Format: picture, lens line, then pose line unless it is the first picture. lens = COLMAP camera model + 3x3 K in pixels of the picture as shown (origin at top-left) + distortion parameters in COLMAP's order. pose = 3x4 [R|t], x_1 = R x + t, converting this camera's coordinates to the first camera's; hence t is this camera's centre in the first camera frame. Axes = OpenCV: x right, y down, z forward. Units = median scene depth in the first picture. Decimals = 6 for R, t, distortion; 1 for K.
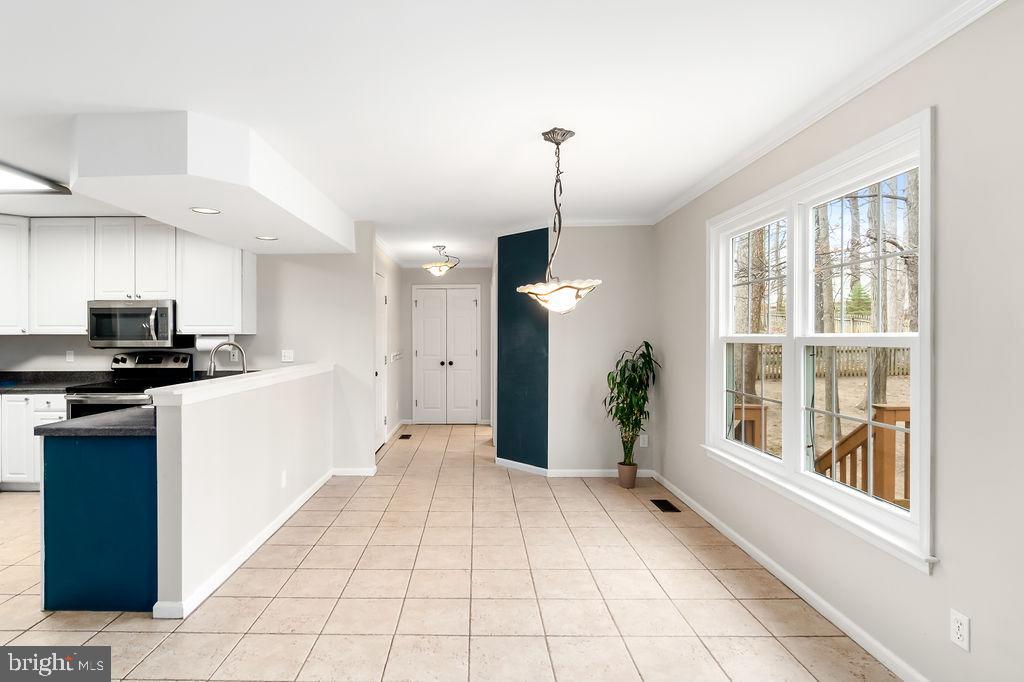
lens RADIAL K [[501.9, 0, 423.4], [0, 501.9, 335.3], [0, 0, 1]] dist [-0.001113, -0.000133]
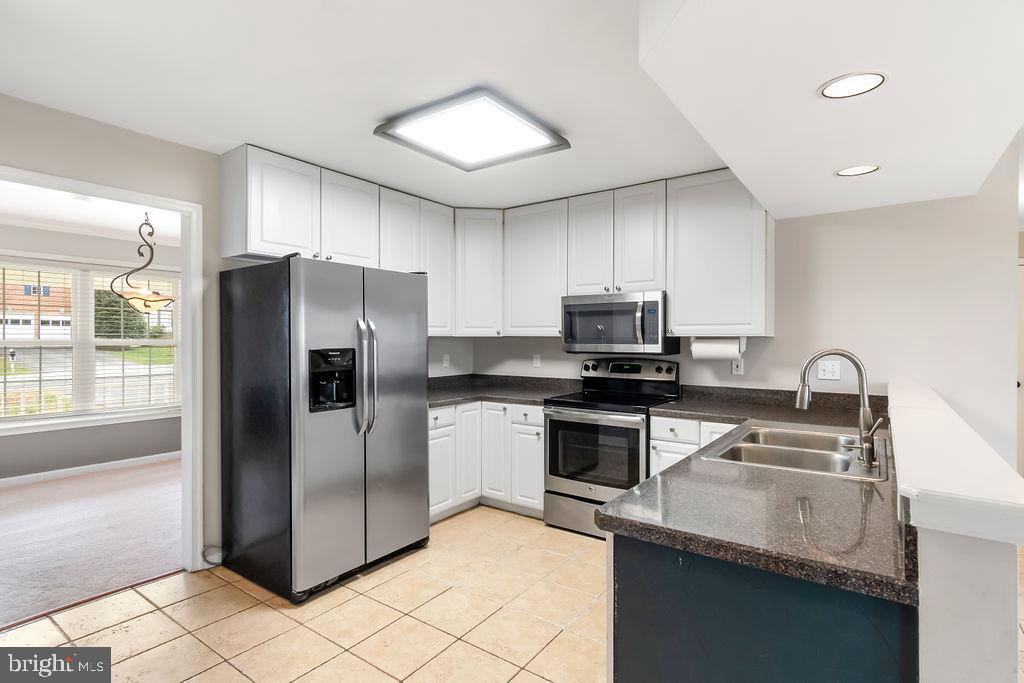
lens RADIAL K [[485.0, 0, 512.0], [0, 485.0, 341.5], [0, 0, 1]] dist [0.001462, -0.000073]
pose [[0.838073, 0.007221, -0.545510, -0.289718], [-0.003736, 0.999965, 0.007498, 0.001020], [0.545545, -0.004246, 0.838071, 0.264855]]
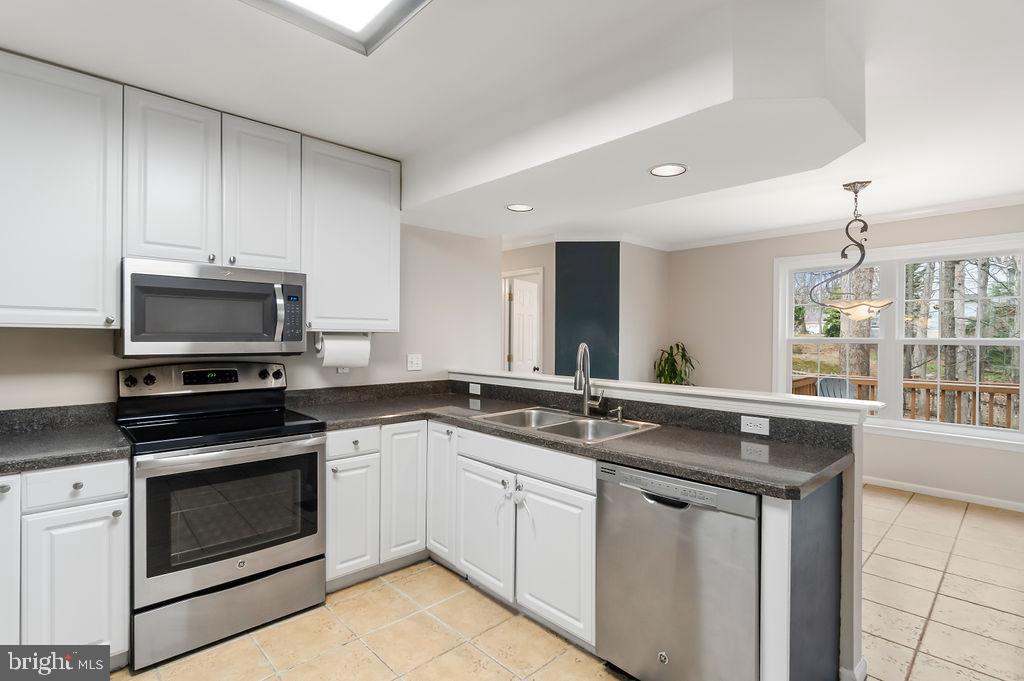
lens RADIAL K [[485.0, 0, 512.0], [0, 485.0, 340.5], [0, 0, 1]] dist [0.001462, -0.000073]
pose [[0.710216, 0.002206, 0.703981, -0.723156], [-0.008219, 0.999953, 0.005158, 0.004136], [-0.703936, -0.009450, 0.710201, 0.412871]]
